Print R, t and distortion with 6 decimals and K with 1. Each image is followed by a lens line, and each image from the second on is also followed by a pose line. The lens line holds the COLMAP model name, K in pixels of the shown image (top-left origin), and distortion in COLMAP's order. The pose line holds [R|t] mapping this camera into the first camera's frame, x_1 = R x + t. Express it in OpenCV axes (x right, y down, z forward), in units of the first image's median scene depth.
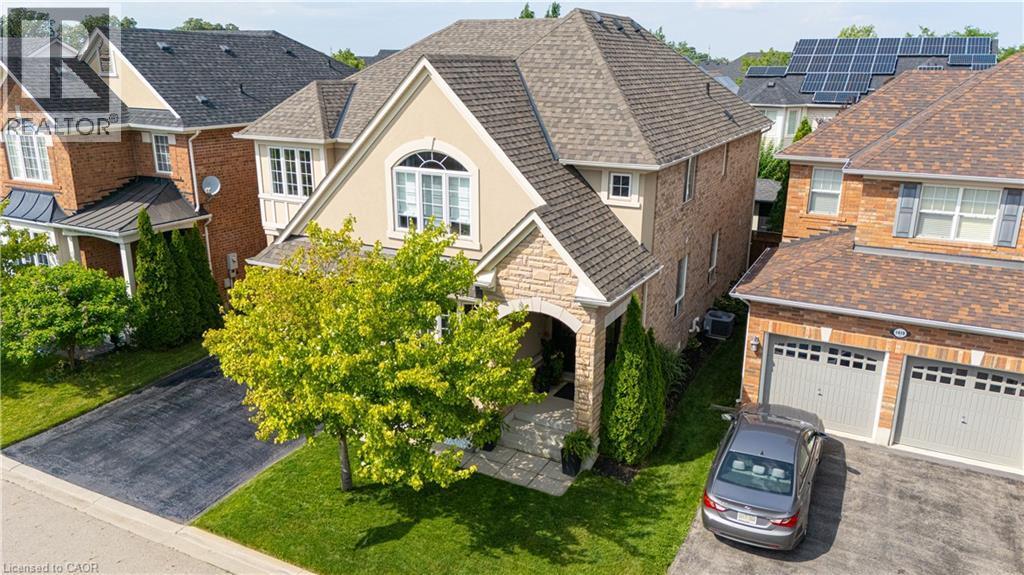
lens RADIAL K [[756.4, 0, 512.0], [0, 756.4, 287.5], [0, 0, 1]] dist [0.058386, -0.003484]
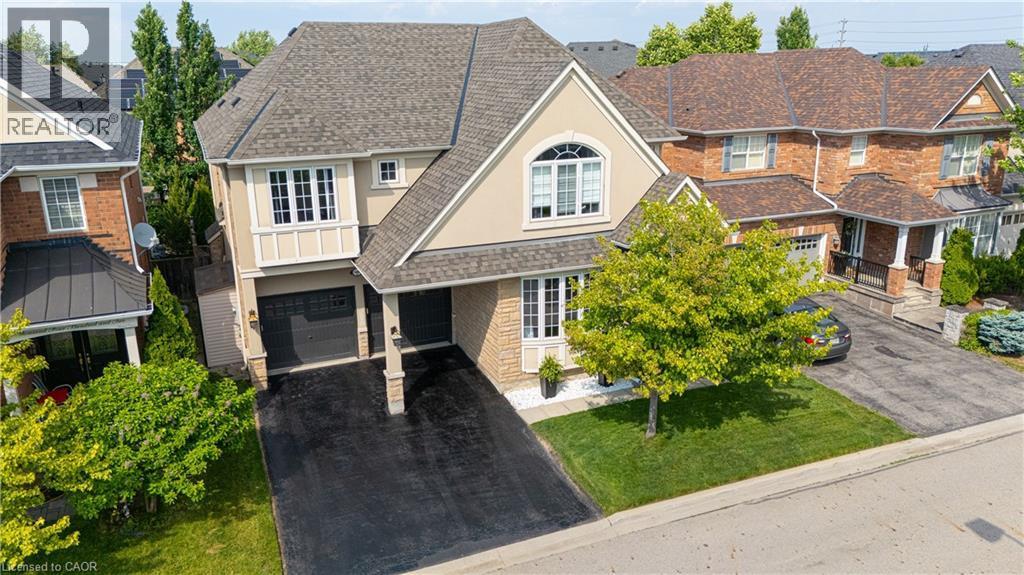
lens RADIAL K [[756.4, 0, 512.0], [0, 756.4, 287.5], [0, 0, 1]] dist [0.058386, -0.003484]
pose [[0.638830, -0.233655, 0.733009, -0.903439], [0.234816, 0.966520, 0.103443, -0.095043], [-0.732638, 0.106039, 0.672308, 0.284961]]
